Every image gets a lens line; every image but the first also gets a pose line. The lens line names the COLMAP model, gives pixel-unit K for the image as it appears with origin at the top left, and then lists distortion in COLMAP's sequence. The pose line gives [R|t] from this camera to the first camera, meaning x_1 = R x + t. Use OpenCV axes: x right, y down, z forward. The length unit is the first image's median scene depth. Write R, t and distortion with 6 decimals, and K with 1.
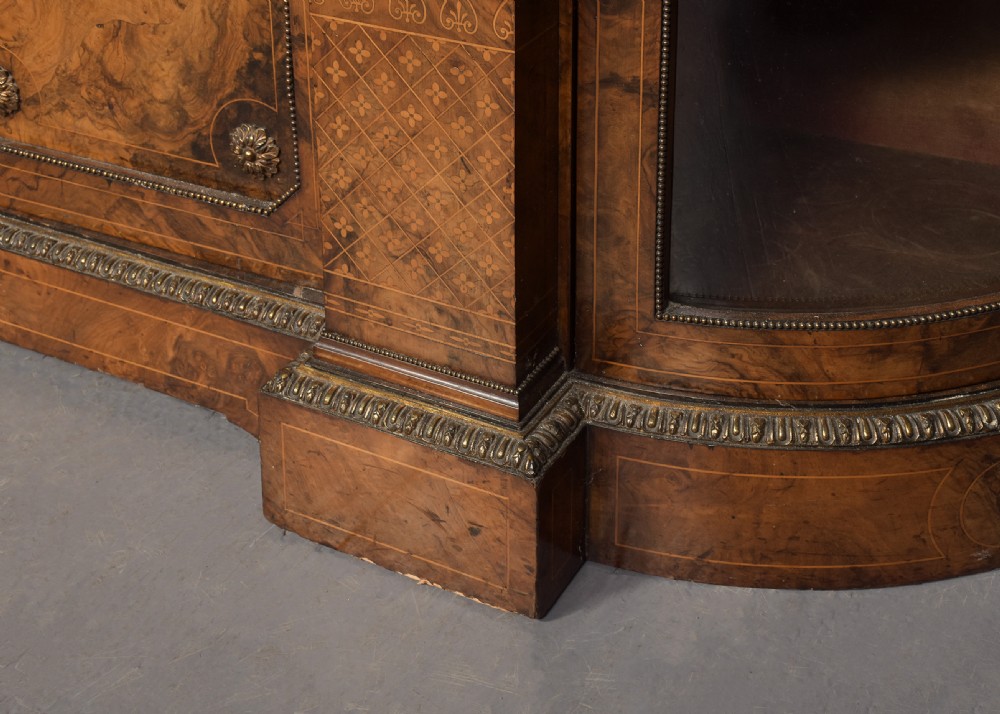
lens RADIAL K [[1689.5, 0, 436.8], [0, 1689.5, 146.1], [0, 0, 1]] dist [0.267084, 0.000000]
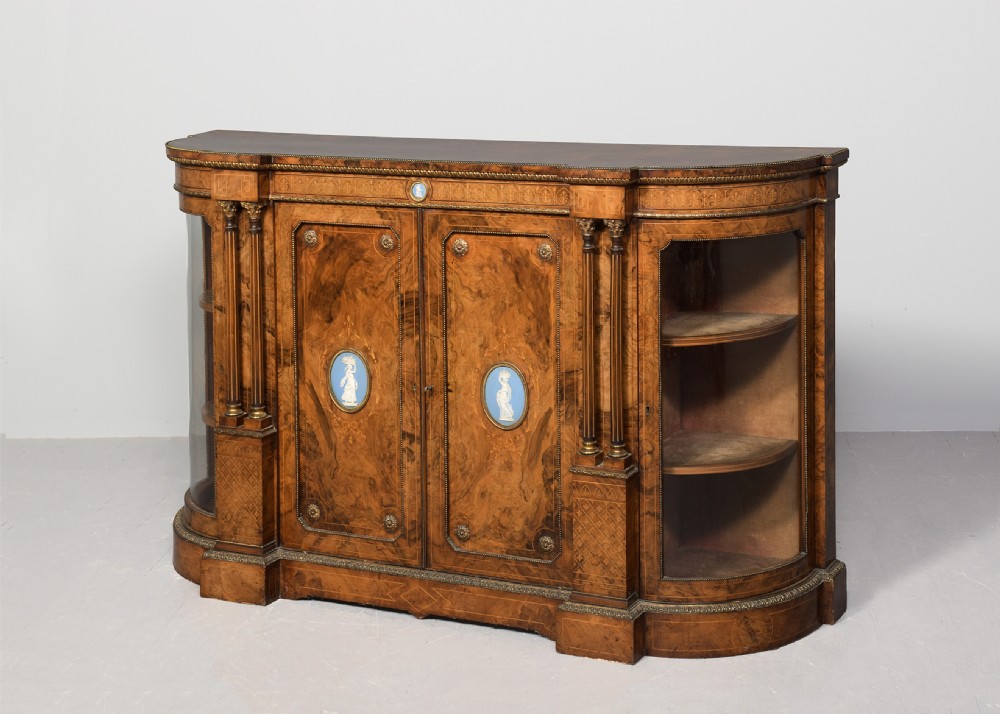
lens RADIAL K [[1792.1, 0, 554.9], [0, 1792.1, 283.7], [0, 0, 1]] dist [0.328970, 0.000000]
pose [[0.996375, 0.013972, 0.083911, -0.464580], [0.011748, 0.954363, -0.298417, 0.681939], [-0.084251, 0.298321, 0.950740, -3.080568]]
